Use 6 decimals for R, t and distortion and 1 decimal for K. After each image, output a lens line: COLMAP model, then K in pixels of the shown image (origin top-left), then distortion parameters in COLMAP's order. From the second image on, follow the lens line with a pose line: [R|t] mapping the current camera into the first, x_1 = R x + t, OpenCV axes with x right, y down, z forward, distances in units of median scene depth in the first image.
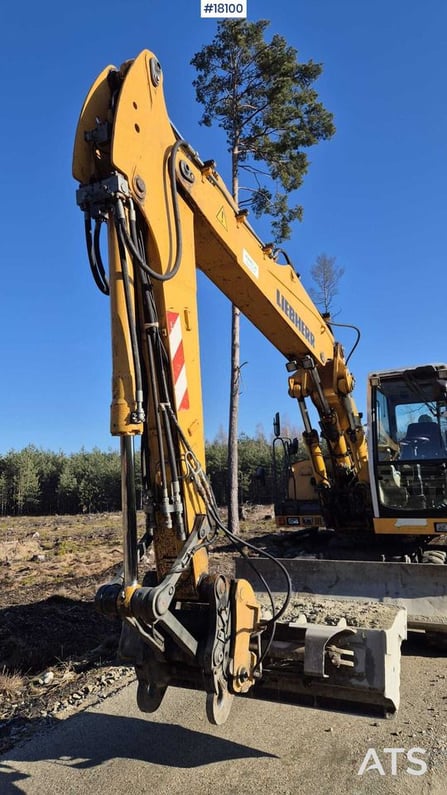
lens RADIAL K [[513.5, 0, 218.8], [0, 513.5, 392.4], [0, 0, 1]] dist [0.082557, -0.069212]
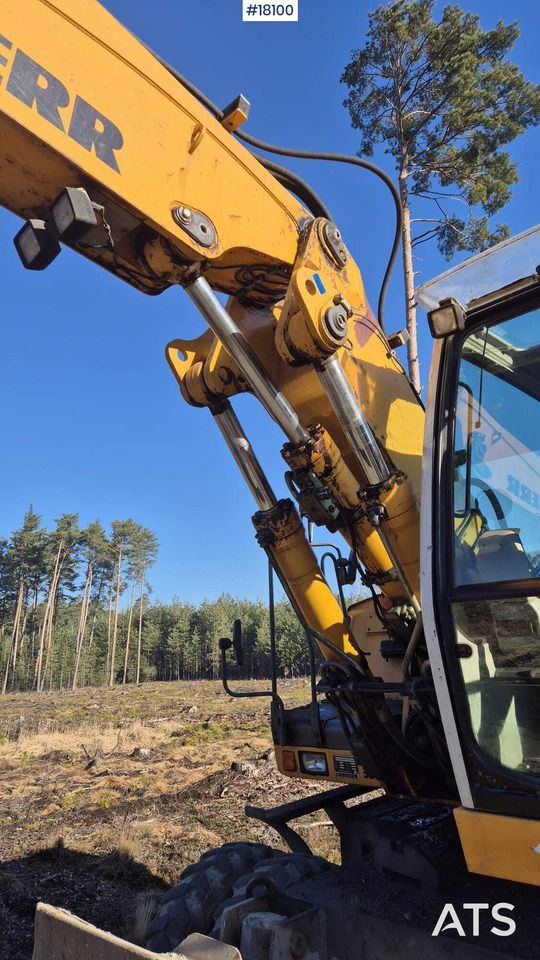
lens RADIAL K [[626.3, 0, 270.0], [0, 626.3, 480.0], [0, 0, 1]] dist [0.086465, -0.083115]
pose [[0.957888, -0.084048, -0.274566, 0.281933], [0.064118, 0.994667, -0.080790, 0.088858], [0.279892, 0.059783, 0.958168, 0.594097]]
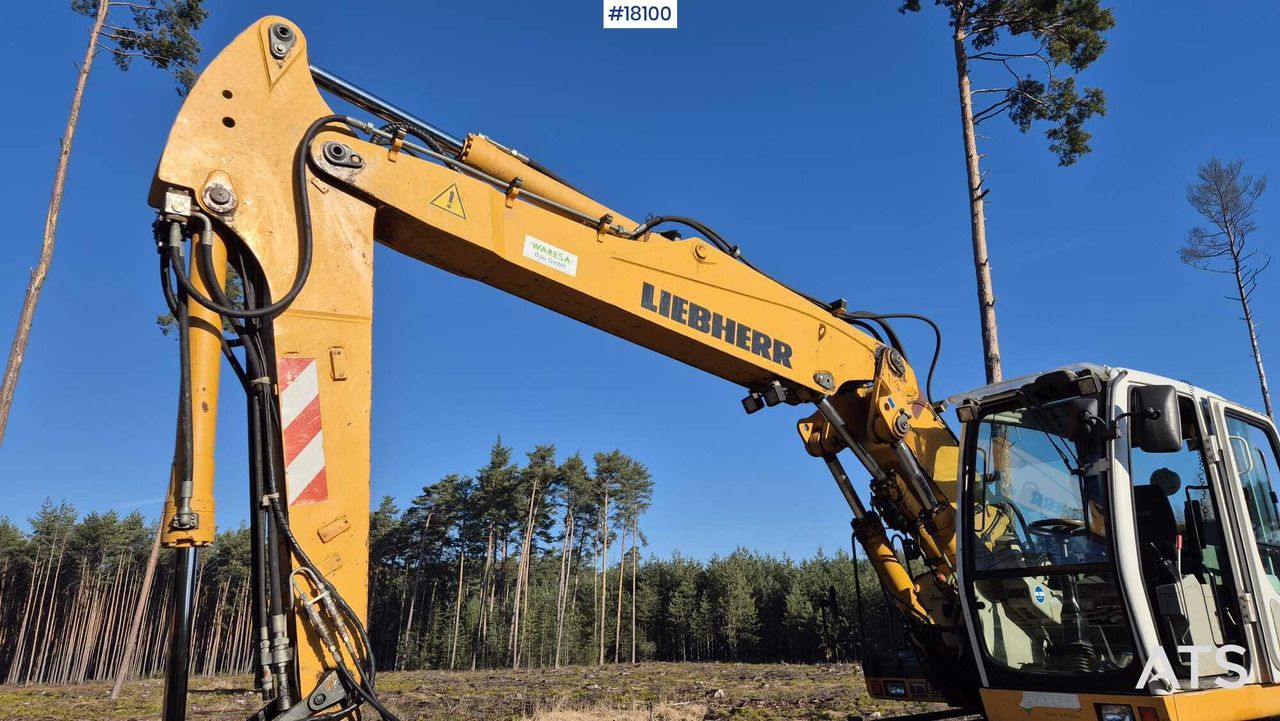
lens RADIAL K [[826.7, 0, 644.5], [0, 826.7, 358.9], [0, 0, 1]] dist [0.082557, -0.069212]
pose [[0.892075, -0.128966, -0.433093, 0.363461], [0.076711, 0.987719, -0.136114, 0.014071], [0.445329, 0.088201, 0.891012, 0.098829]]
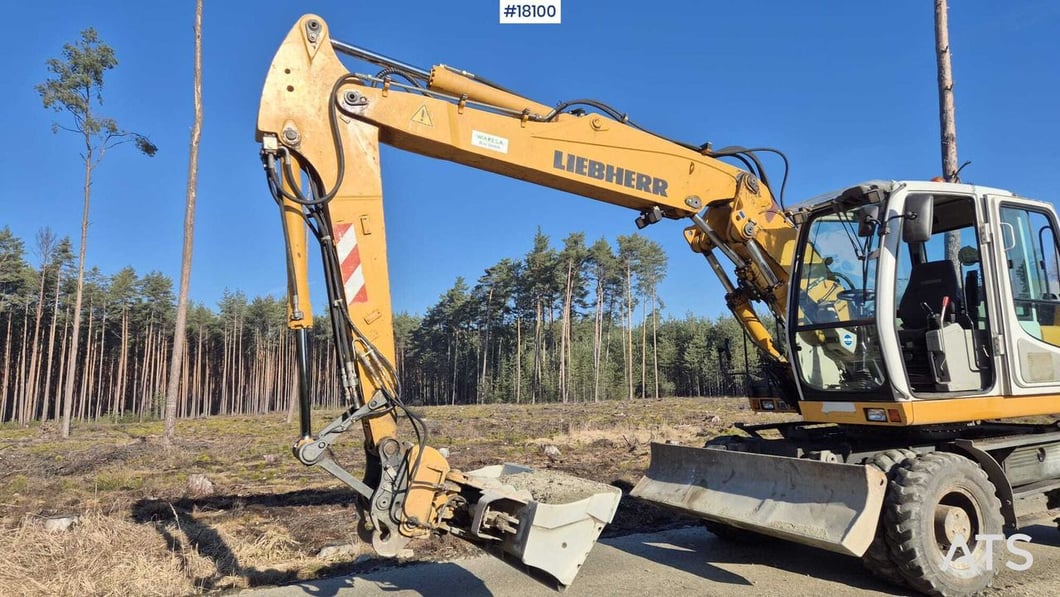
lens RADIAL K [[682.0, 0, 532.4], [0, 682.0, 278.0], [0, 0, 1]] dist [0.078350, -0.054259]
pose [[0.787777, -0.088427, -0.609580, 0.560662], [0.125157, 0.991977, 0.017845, -0.001186], [0.603111, -0.090351, 0.792524, -0.010495]]
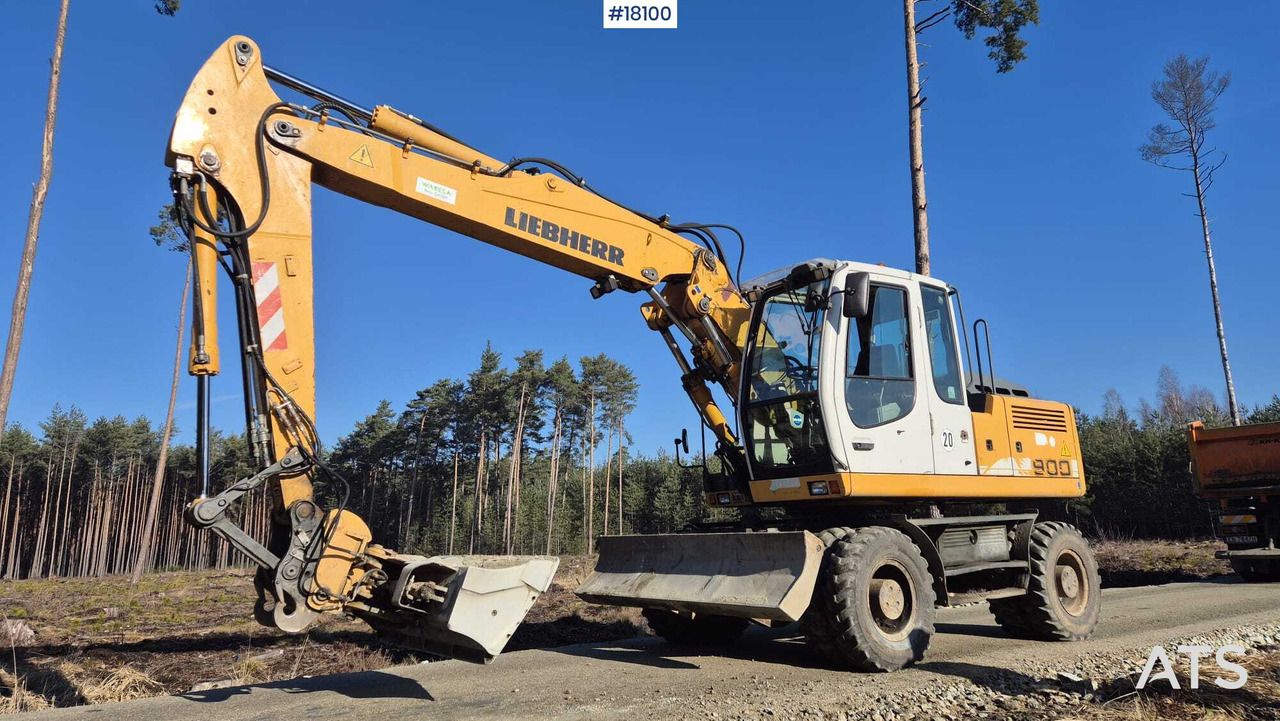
lens RADIAL K [[817.4, 0, 626.5], [0, 817.4, 332.6], [0, 0, 1]] dist [0.078012, -0.048584]
pose [[0.886608, -0.106083, -0.450192, 0.620788], [0.091225, 0.994330, -0.054644, 0.072370], [0.453436, 0.007379, 0.891258, -0.098298]]
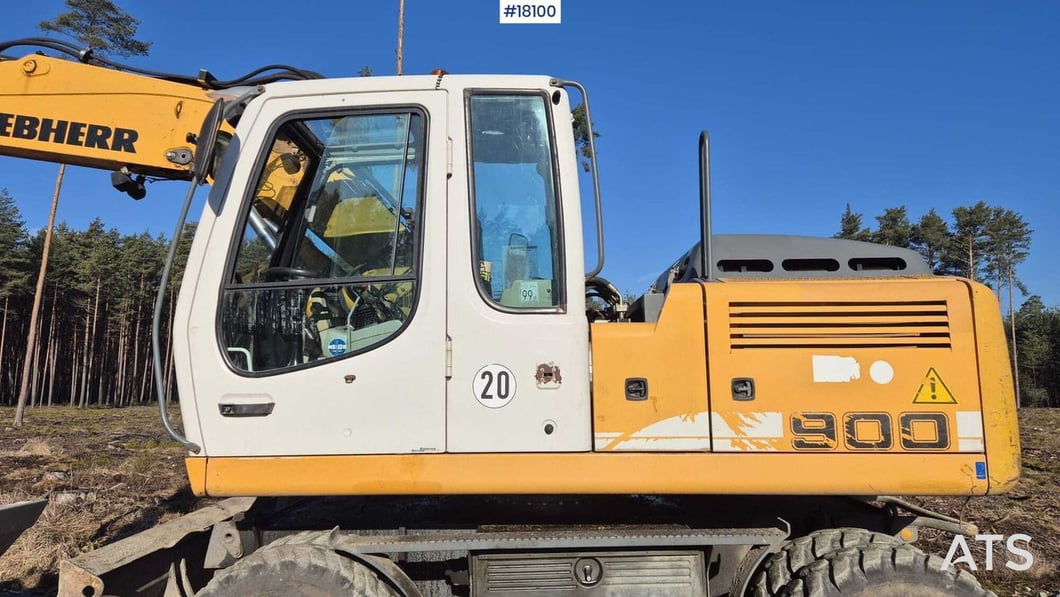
lens RADIAL K [[691.5, 0, 533.3], [0, 691.5, 278.8], [0, 0, 1]] dist [0.086465, -0.083115]
pose [[0.441138, -0.105505, -0.891216, 0.923553], [0.161081, 0.986247, -0.037023, 0.139028], [0.882865, -0.127226, 0.452066, 0.848944]]
